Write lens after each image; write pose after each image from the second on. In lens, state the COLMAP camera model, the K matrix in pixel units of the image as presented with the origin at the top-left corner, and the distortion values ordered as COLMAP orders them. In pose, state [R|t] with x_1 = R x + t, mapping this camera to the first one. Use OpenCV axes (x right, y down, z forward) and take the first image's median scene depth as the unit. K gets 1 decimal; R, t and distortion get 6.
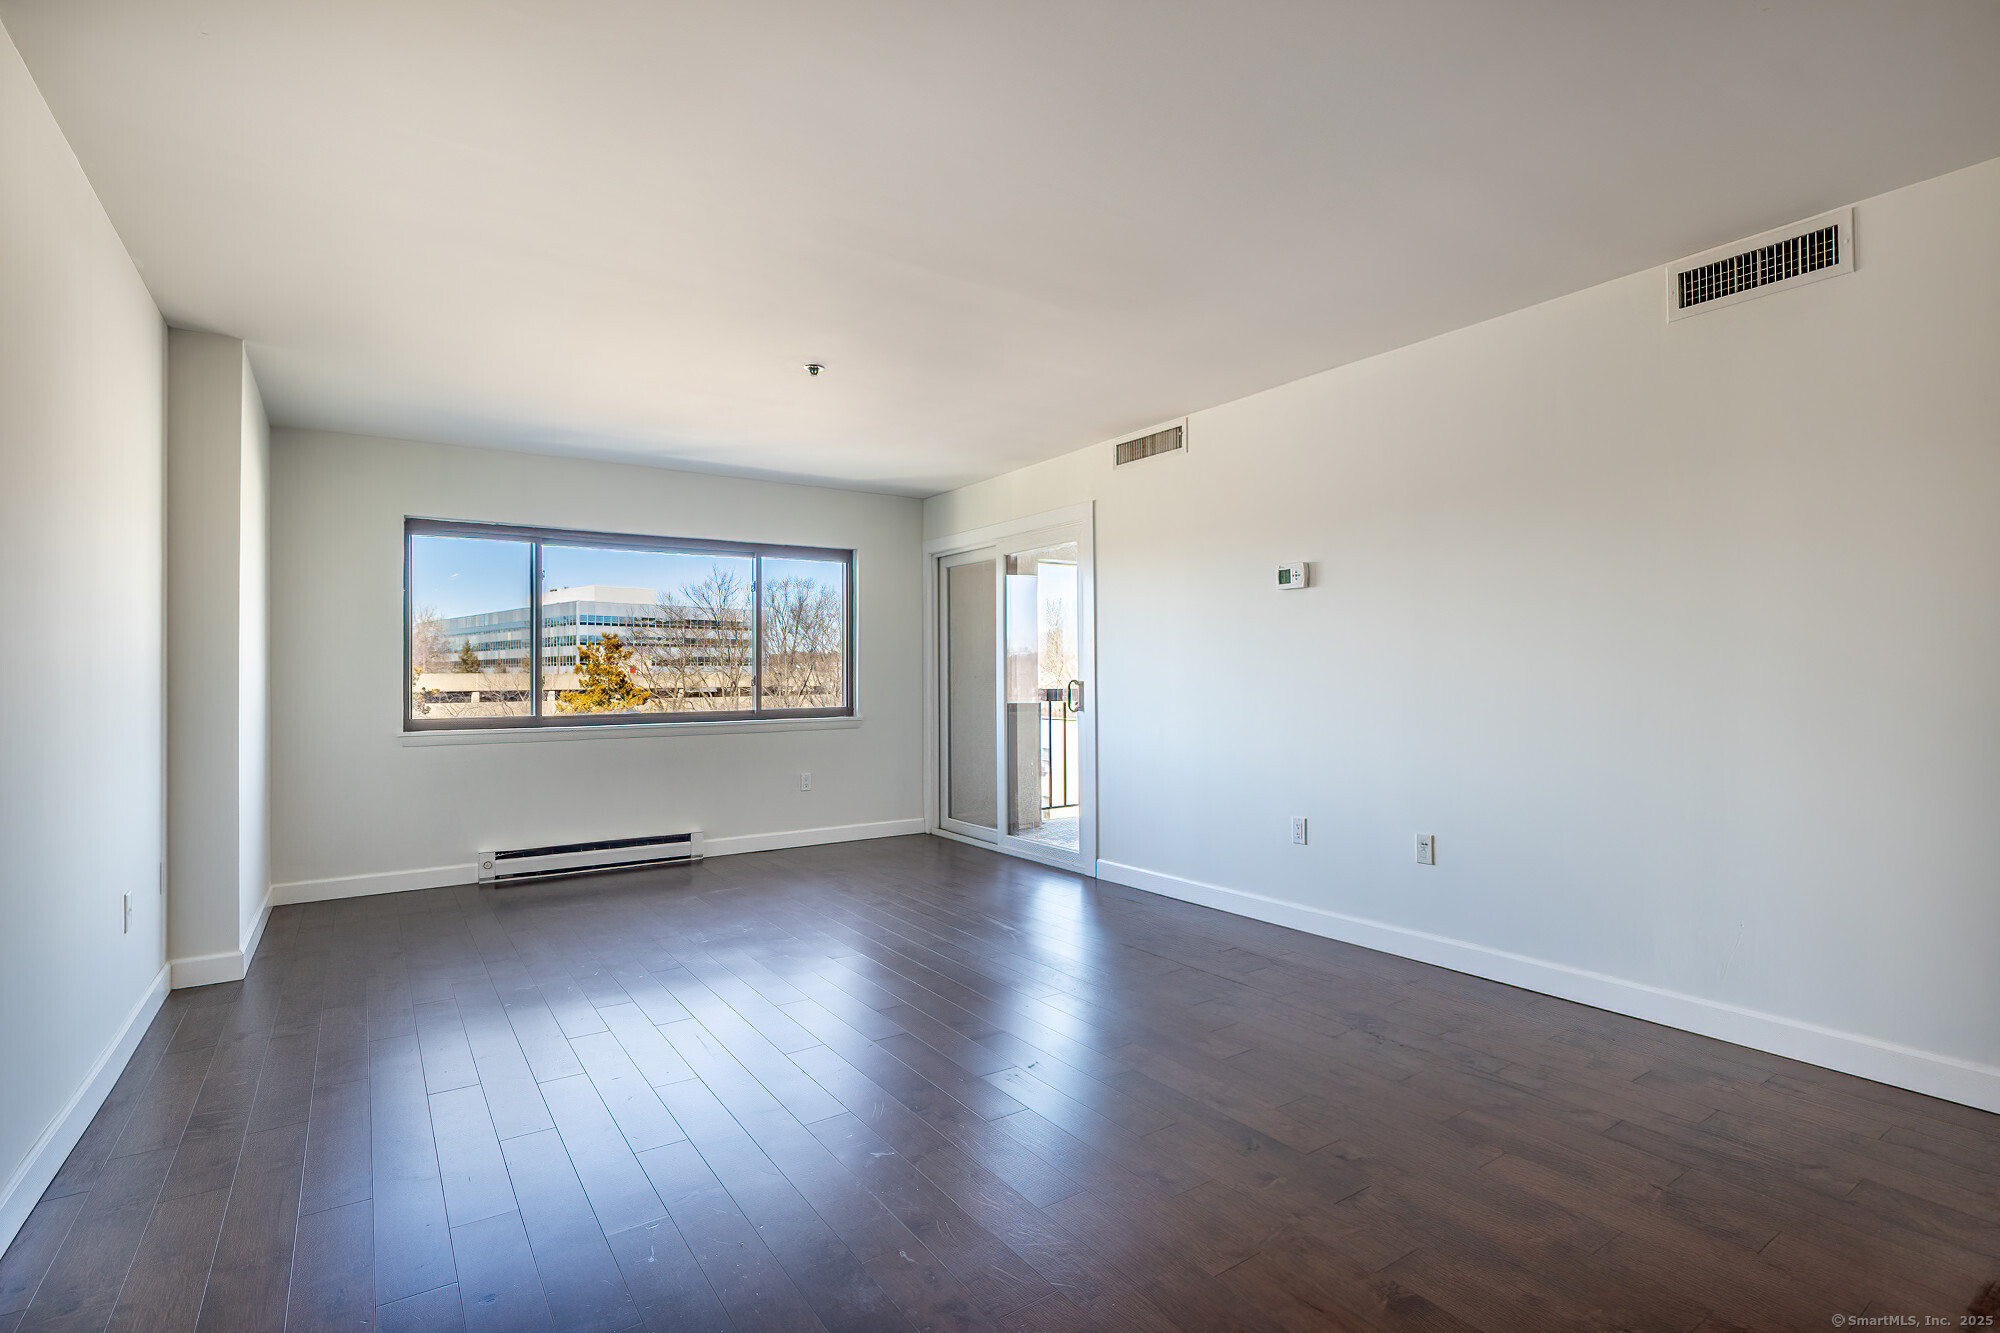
lens RADIAL K [[913.1, 0, 1009.9], [0, 913.1, 668.6], [0, 0, 1]] dist [-0.009648, 0.002039]
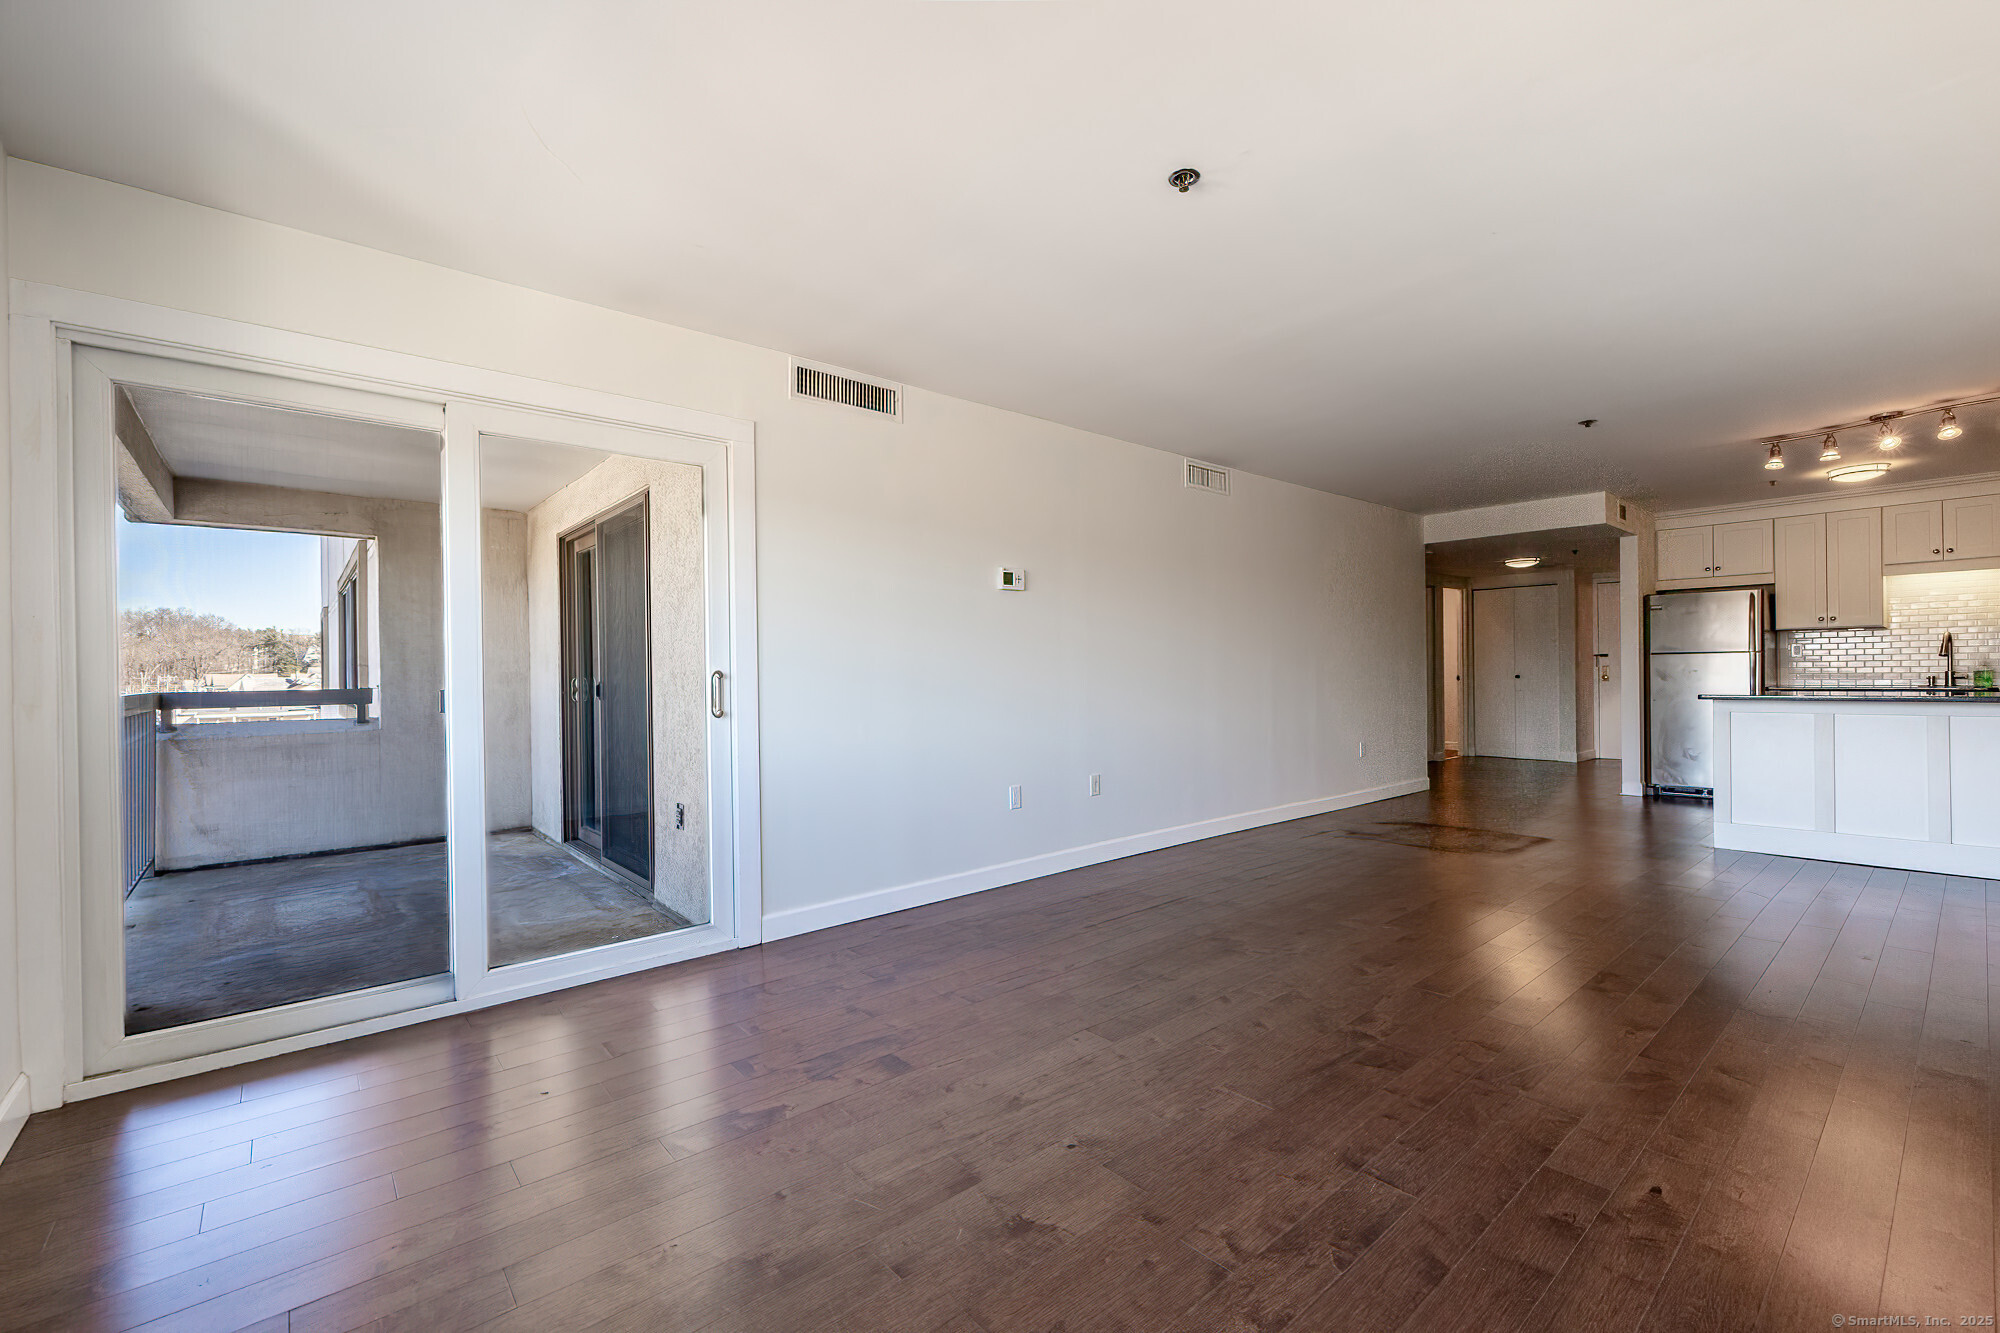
lens RADIAL K [[851.8, 0, 1015.9], [0, 851.8, 671.0], [0, 0, 1]] dist [-0.001102, -0.001276]
pose [[-0.086933, -0.014235, 0.996112, -0.669419], [-0.010574, 0.999855, 0.013365, 0.000451], [-0.996158, -0.009371, -0.087071, 0.953404]]
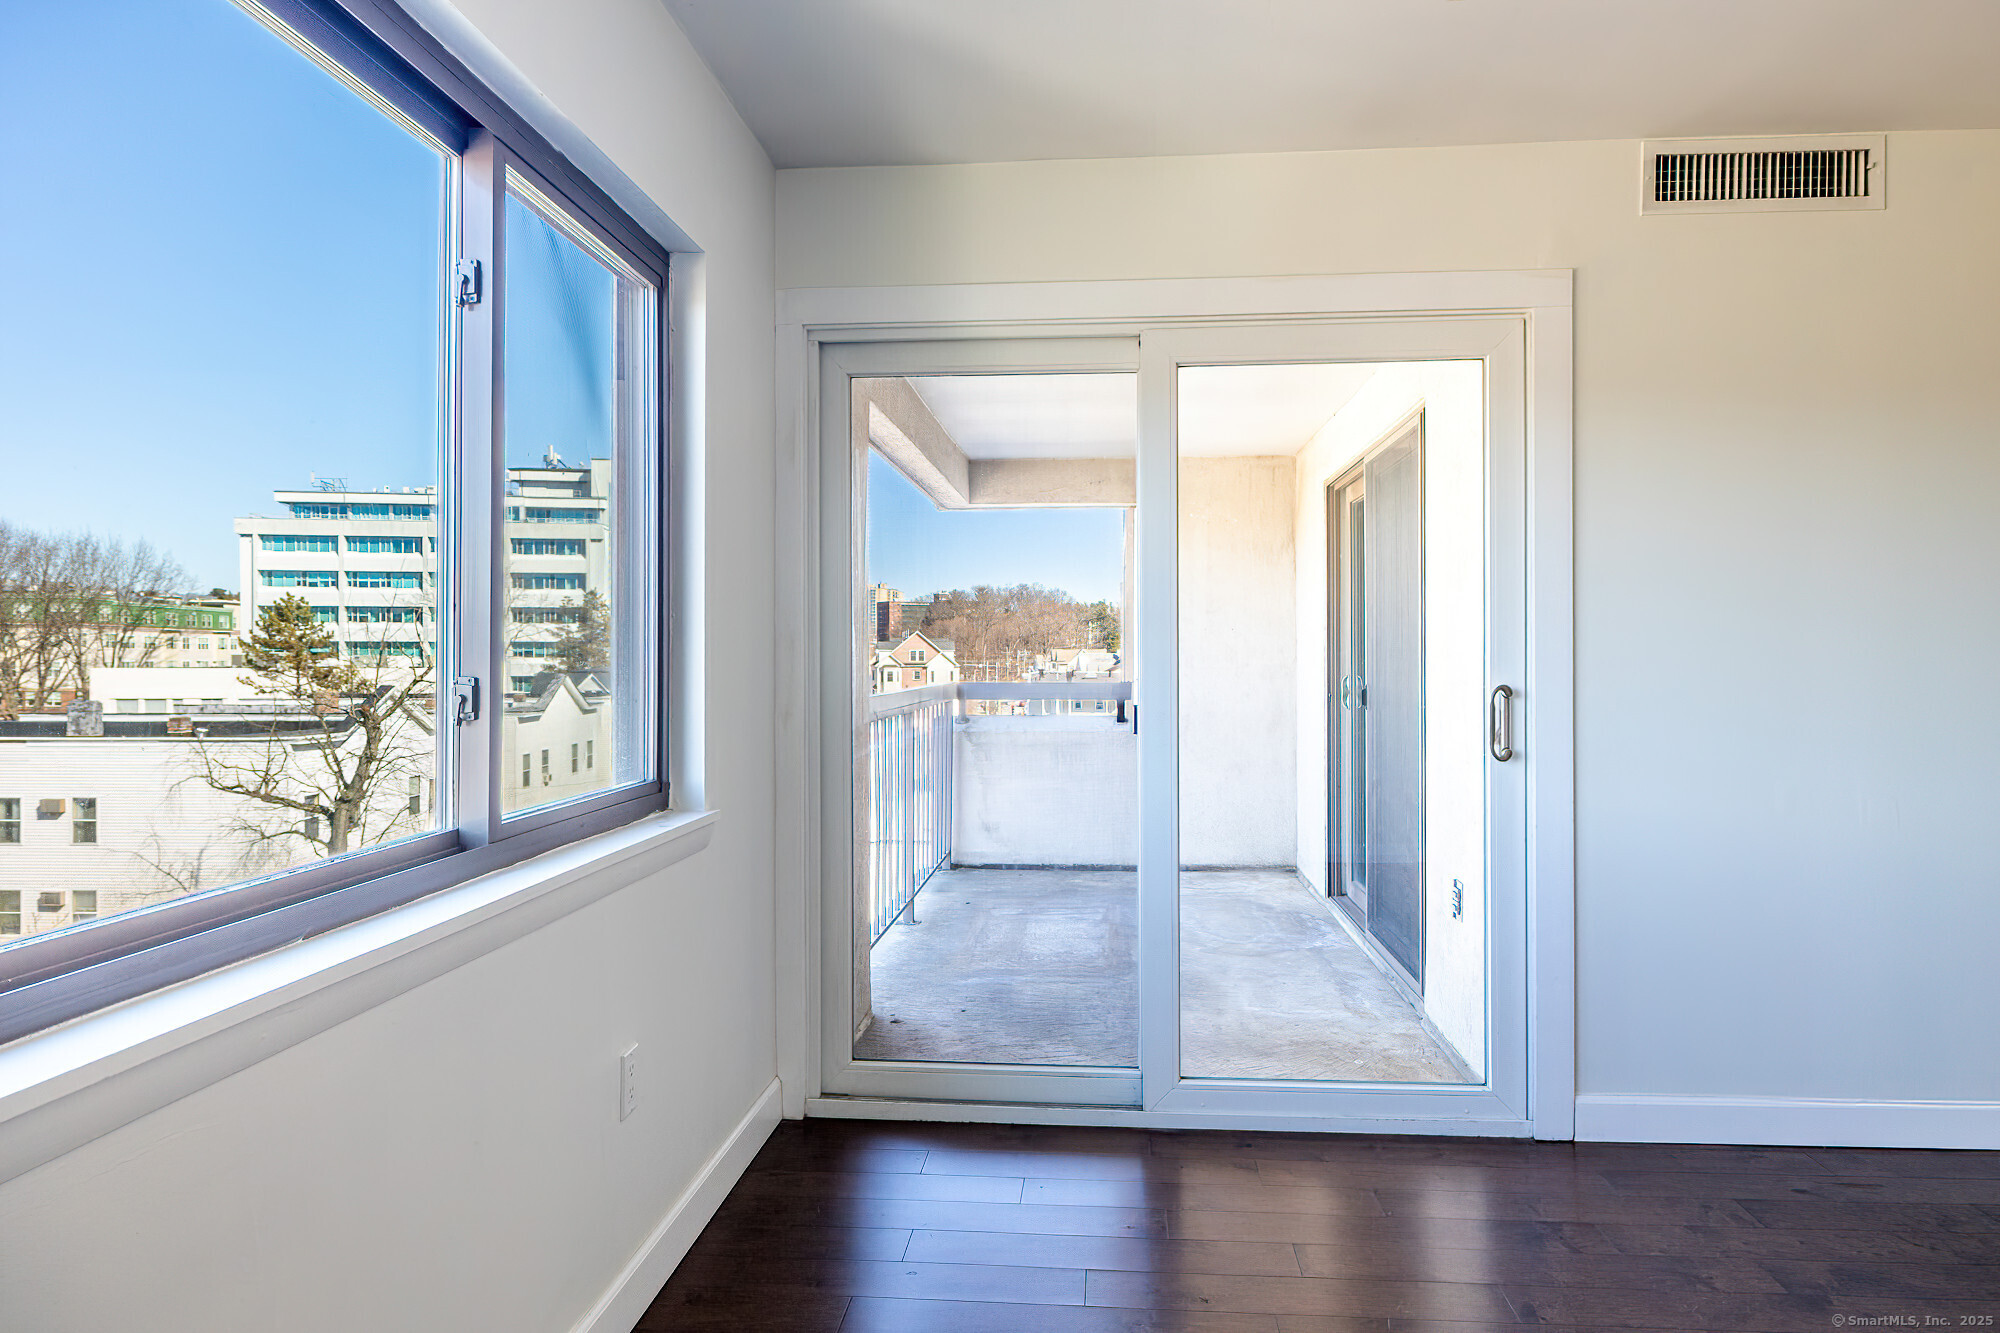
lens RADIAL K [[1176.9, 0, 1006.2], [0, 1176.9, 660.0], [0, 0, 1]] dist [0.000826, -0.004757]
pose [[0.653764, -0.019892, 0.756437, -0.566405], [-0.002951, 0.999580, 0.028837, -0.017667], [-0.756693, -0.021085, 0.653431, 0.935855]]
